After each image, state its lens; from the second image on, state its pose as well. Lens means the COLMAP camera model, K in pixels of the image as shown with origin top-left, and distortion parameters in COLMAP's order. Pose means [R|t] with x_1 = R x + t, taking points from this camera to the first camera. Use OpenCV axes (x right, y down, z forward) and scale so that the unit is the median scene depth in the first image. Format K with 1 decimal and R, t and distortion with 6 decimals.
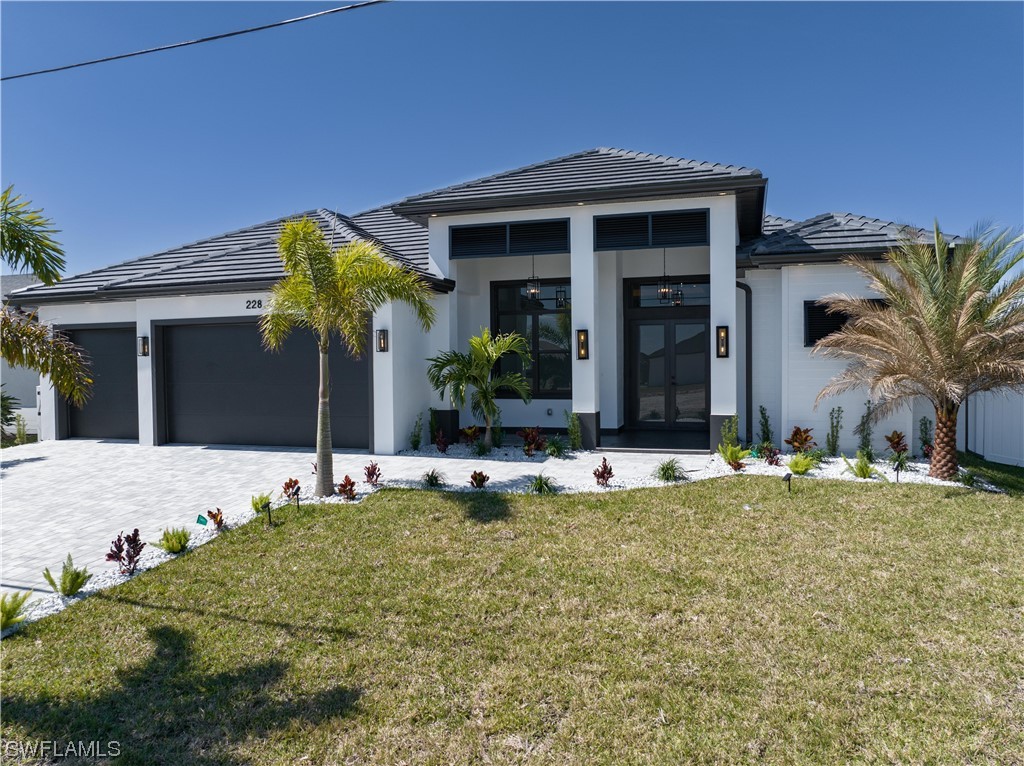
lens RADIAL K [[705.1, 0, 491.4], [0, 705.1, 379.6], [0, 0, 1]] dist [0.003969, 0.000192]
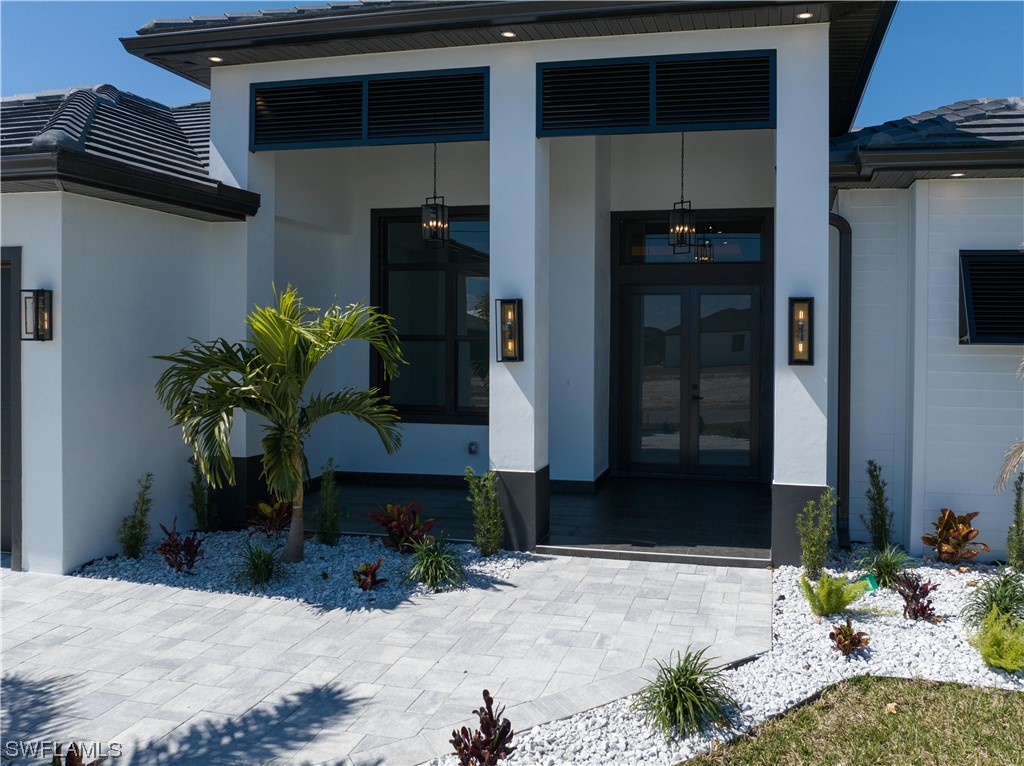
lens RADIAL K [[949.3, 0, 512.0], [0, 949.3, 352.1], [0, 0, 1]] dist [-0.009277, -0.003829]
pose [[0.997894, 0.017065, 0.062573, 0.089795], [-0.016117, 0.999748, -0.015633, -0.024857], [-0.062824, 0.014592, 0.997918, 0.355925]]
